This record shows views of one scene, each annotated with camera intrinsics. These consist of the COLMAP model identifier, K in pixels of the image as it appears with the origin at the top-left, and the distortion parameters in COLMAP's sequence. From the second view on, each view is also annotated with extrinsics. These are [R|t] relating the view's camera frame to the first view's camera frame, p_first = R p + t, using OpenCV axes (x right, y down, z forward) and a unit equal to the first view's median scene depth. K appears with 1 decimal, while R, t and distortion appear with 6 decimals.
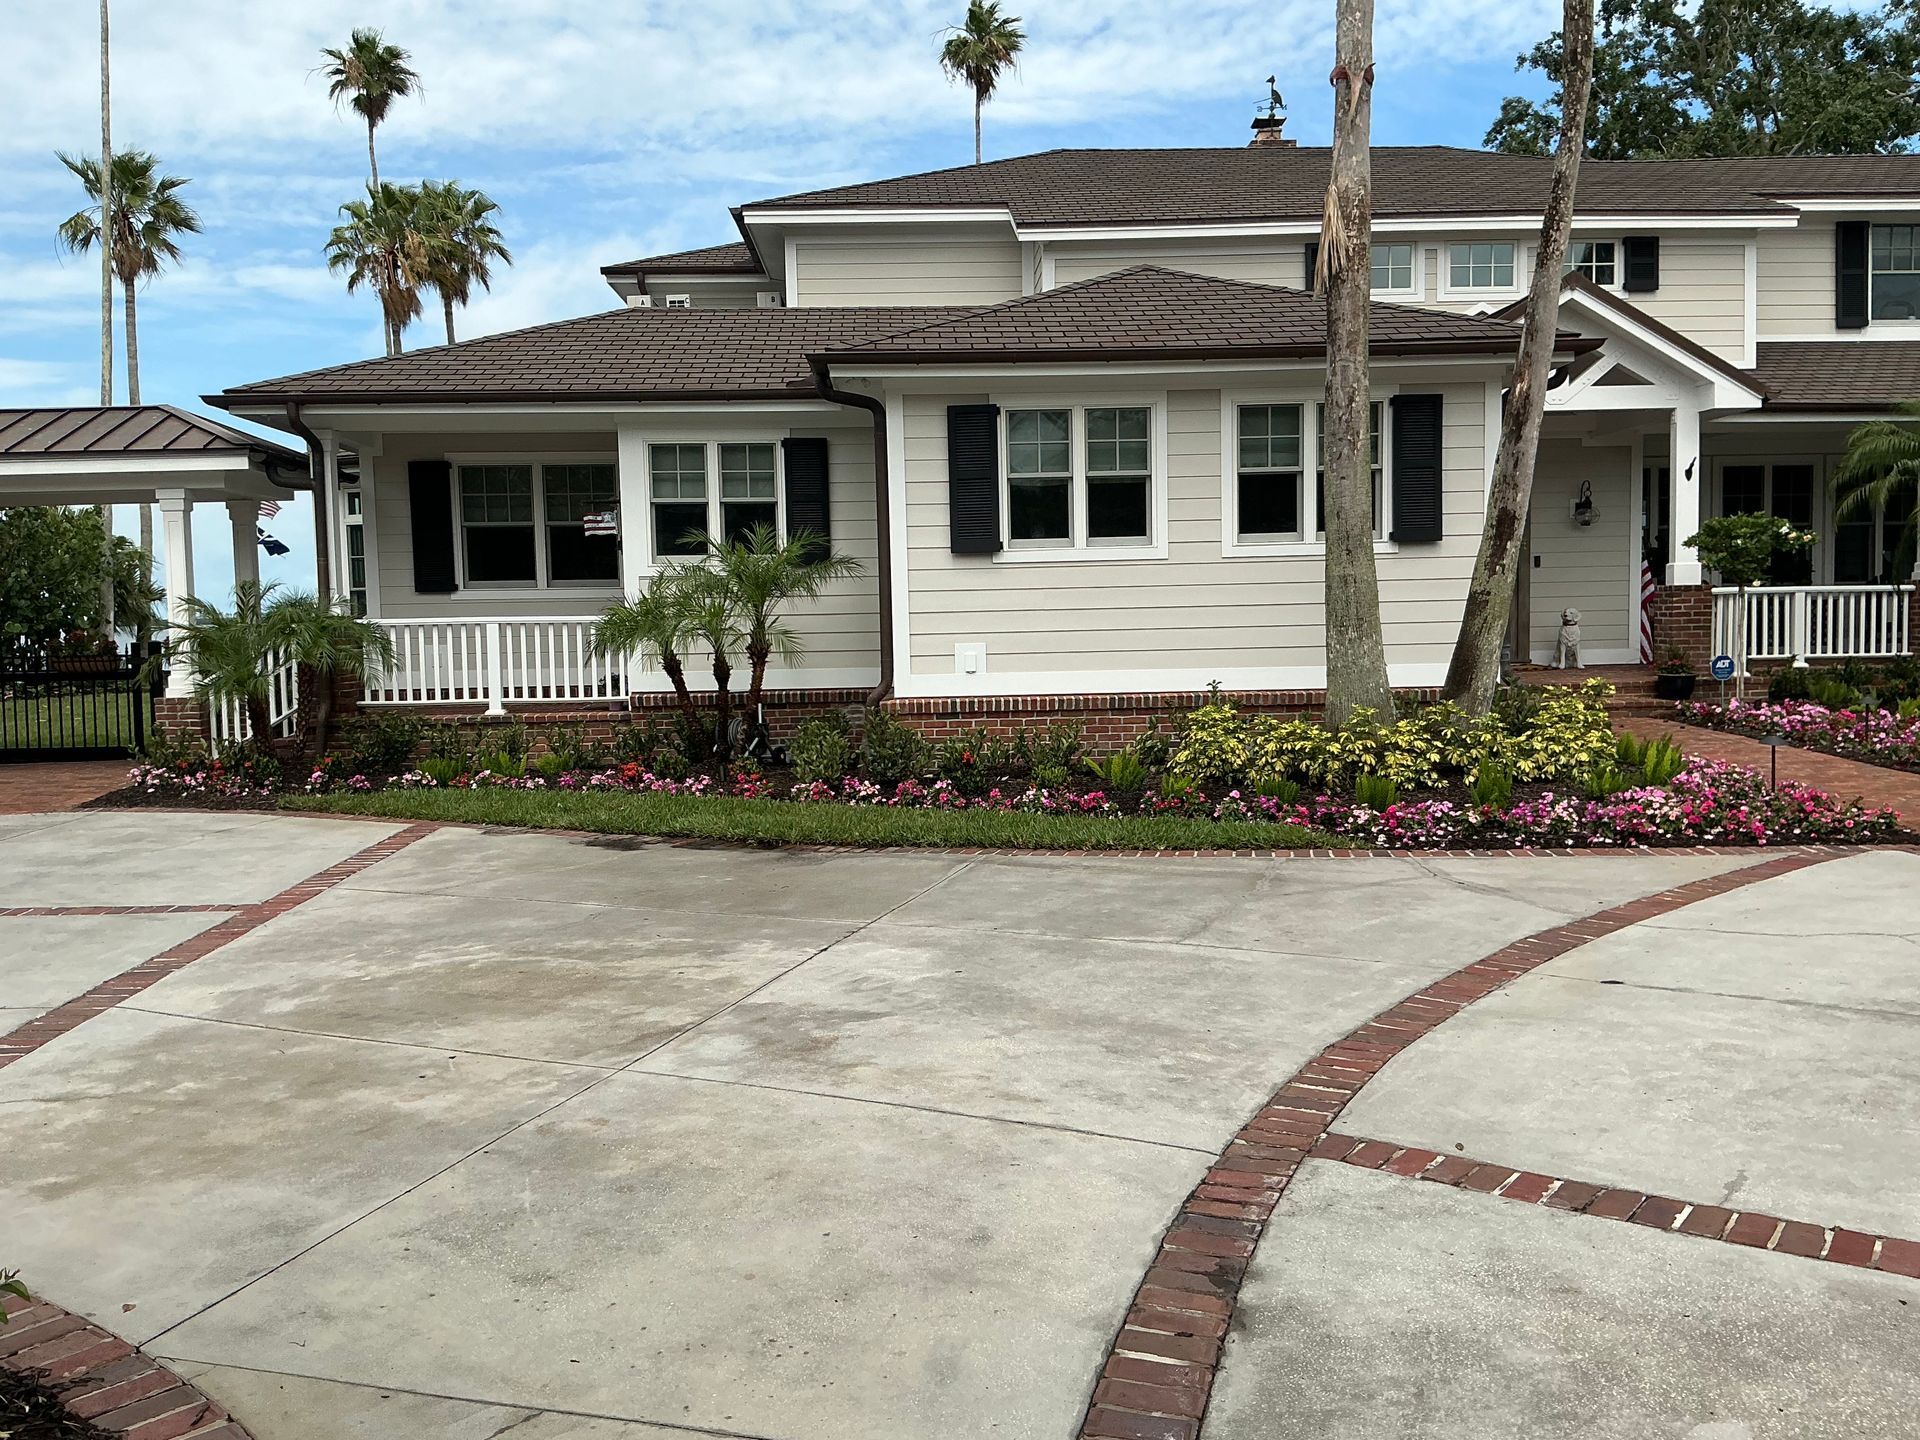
lens RADIAL K [[1540.8, 0, 960.0], [0, 1540.8, 720.0], [0, 0, 1]] dist [0.106761, -0.180203]
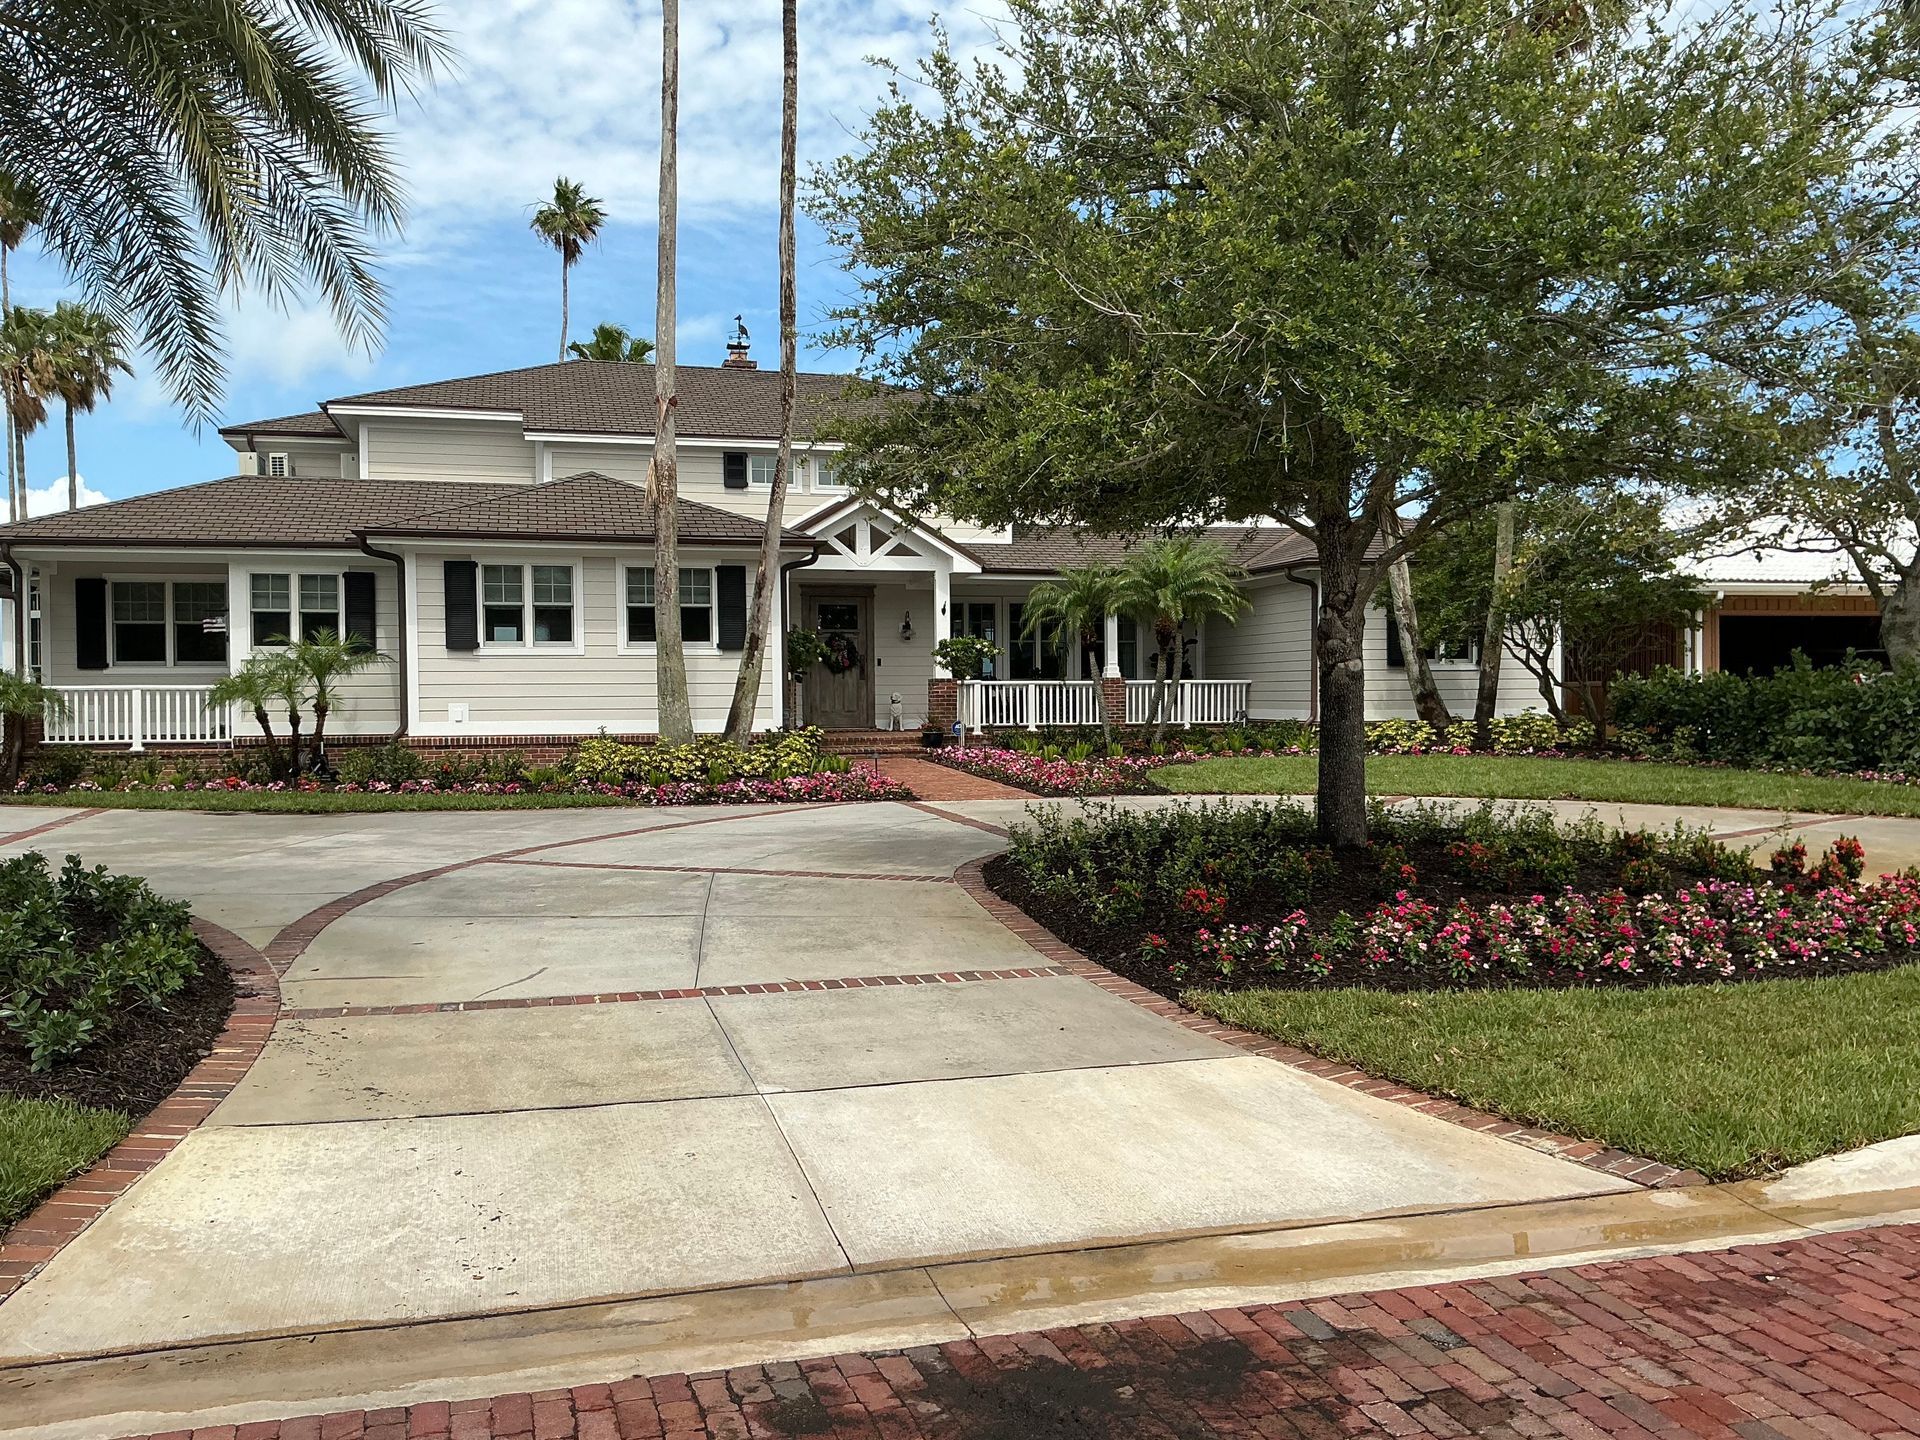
lens RADIAL K [[1512.6, 0, 960.0], [0, 1512.6, 720.0], [0, 0, 1]] dist [0.095565, -0.243864]
pose [[0.972215, 0.009139, 0.233912, 0.130102], [0.004567, 0.998307, -0.057986, 0.056969], [-0.234046, 0.057443, 0.970527, -0.620897]]
